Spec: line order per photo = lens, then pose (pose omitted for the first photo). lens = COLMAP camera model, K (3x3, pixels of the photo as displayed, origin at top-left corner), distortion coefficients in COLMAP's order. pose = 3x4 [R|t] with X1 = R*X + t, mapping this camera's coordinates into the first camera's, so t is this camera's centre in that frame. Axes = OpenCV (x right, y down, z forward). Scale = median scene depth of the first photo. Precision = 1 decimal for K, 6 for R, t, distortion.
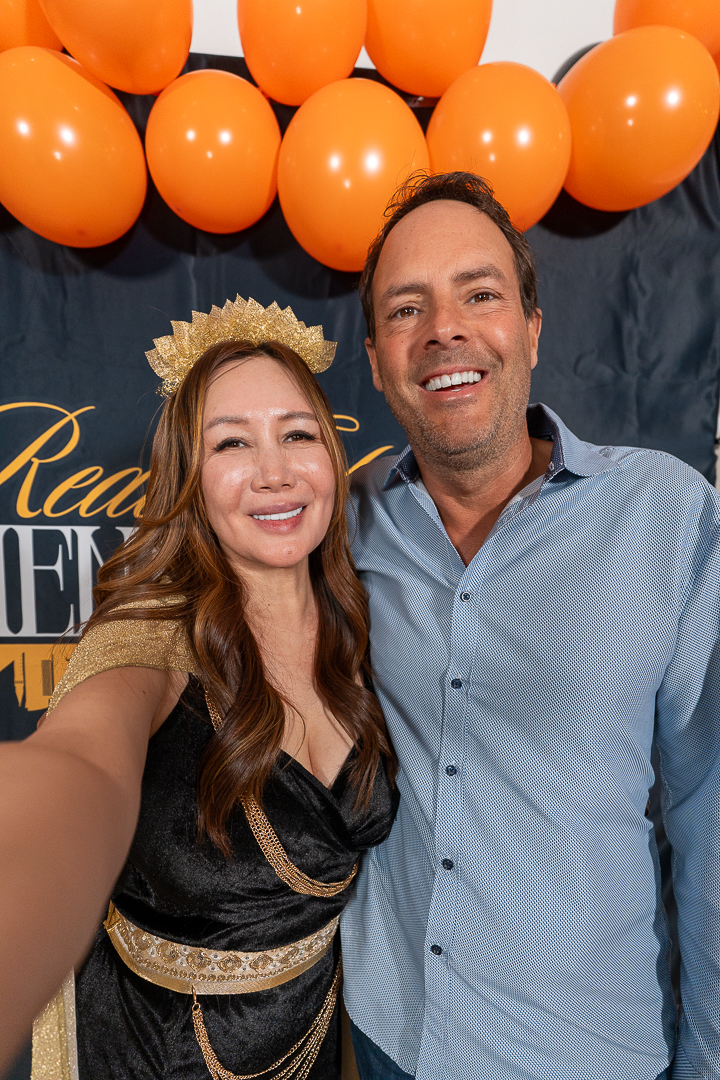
lens RADIAL K [[522.7, 0, 366.5], [0, 522.7, 547.6], [0, 0, 1]] dist [0.005074, -0.001864]
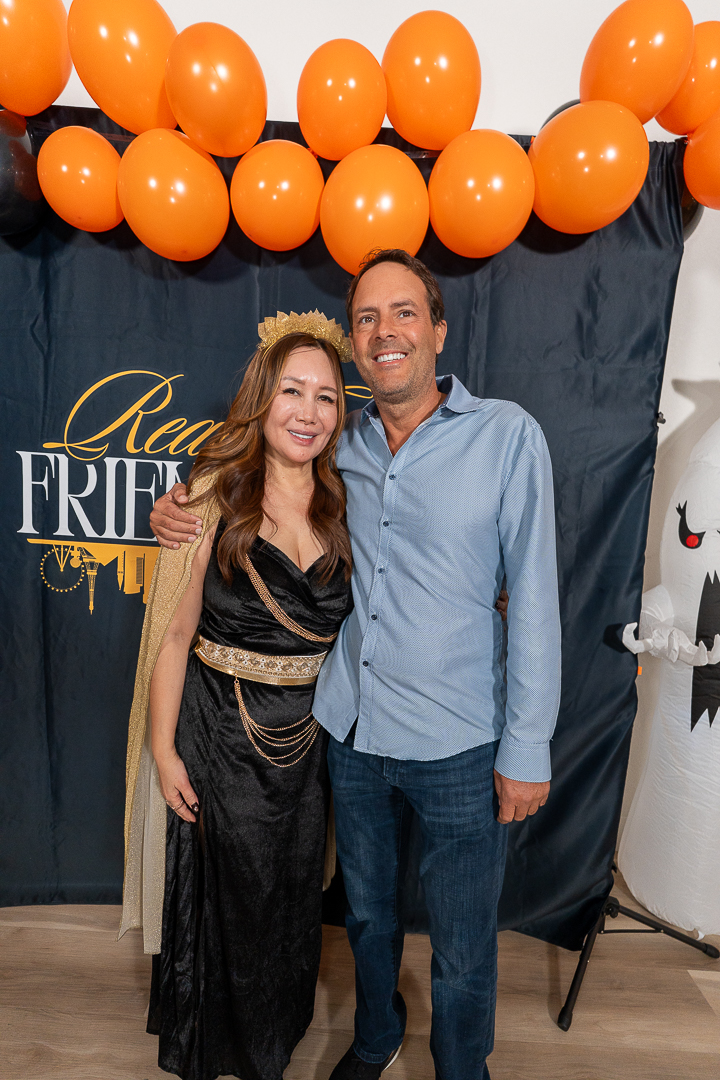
lens RADIAL K [[522.7, 0, 368.7], [0, 522.7, 534.0], [0, 0, 1]] dist [0.005074, -0.001864]
pose [[0.994781, 0.052993, -0.087191, 0.131926], [-0.052433, 0.998587, 0.008699, 0.135795], [0.087529, -0.004082, 0.996154, -0.400757]]
